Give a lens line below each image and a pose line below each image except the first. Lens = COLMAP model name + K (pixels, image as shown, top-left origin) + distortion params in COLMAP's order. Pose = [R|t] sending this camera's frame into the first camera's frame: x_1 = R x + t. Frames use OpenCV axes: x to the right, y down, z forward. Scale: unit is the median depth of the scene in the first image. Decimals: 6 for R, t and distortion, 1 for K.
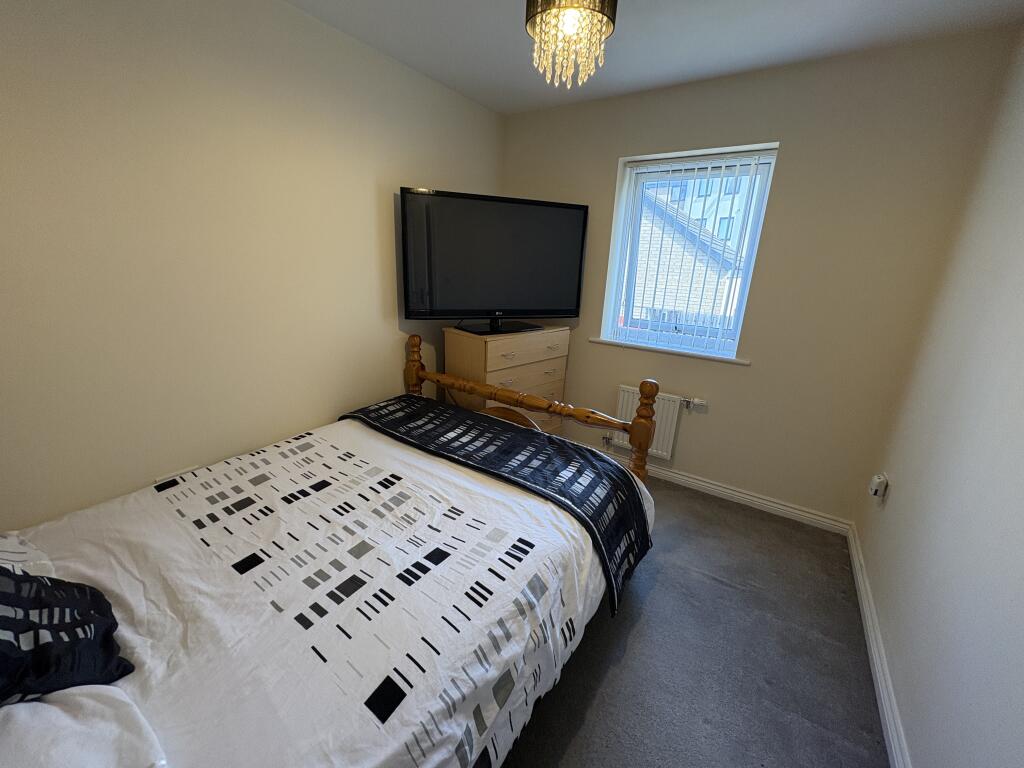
lens RADIAL K [[409.6, 0, 512.0], [0, 409.6, 384.0], [0, 0, 1]] dist [-0.000162, 0.000085]
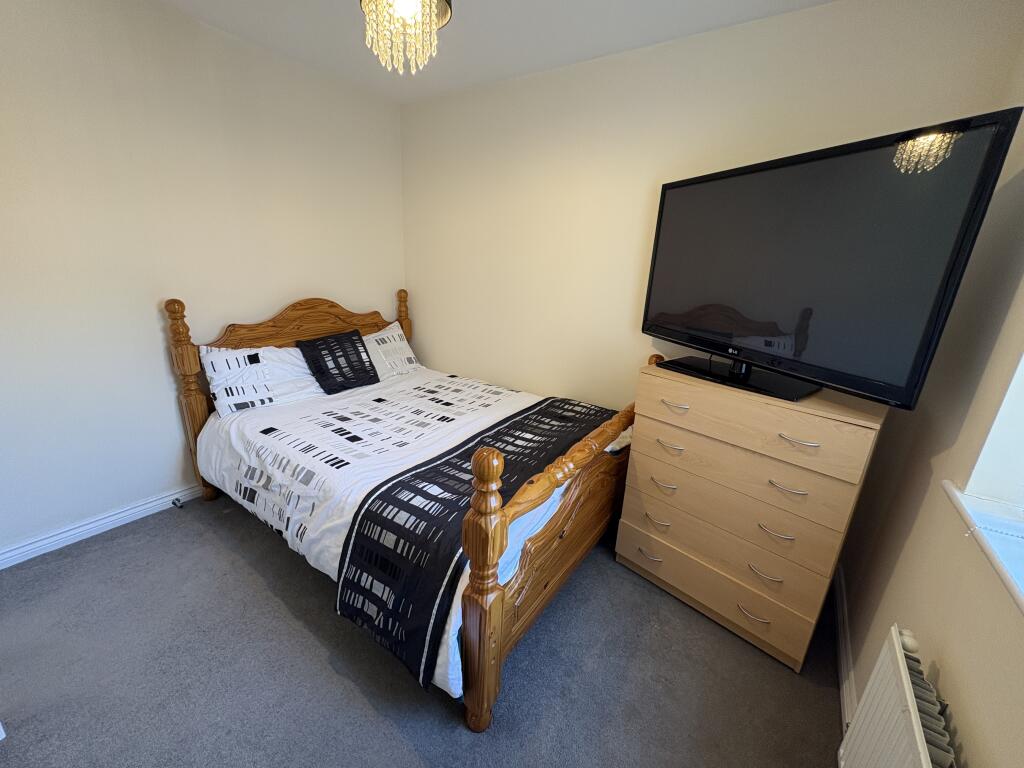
lens RADIAL K [[409.6, 0, 512.0], [0, 409.6, 384.0], [0, 0, 1]] dist [-0.000162, 0.000085]
pose [[-0.027387, 0.252335, -0.967252, 0.982207], [-0.337230, 0.908559, 0.246572, -0.278151], [0.941024, 0.332939, 0.060212, 1.097887]]
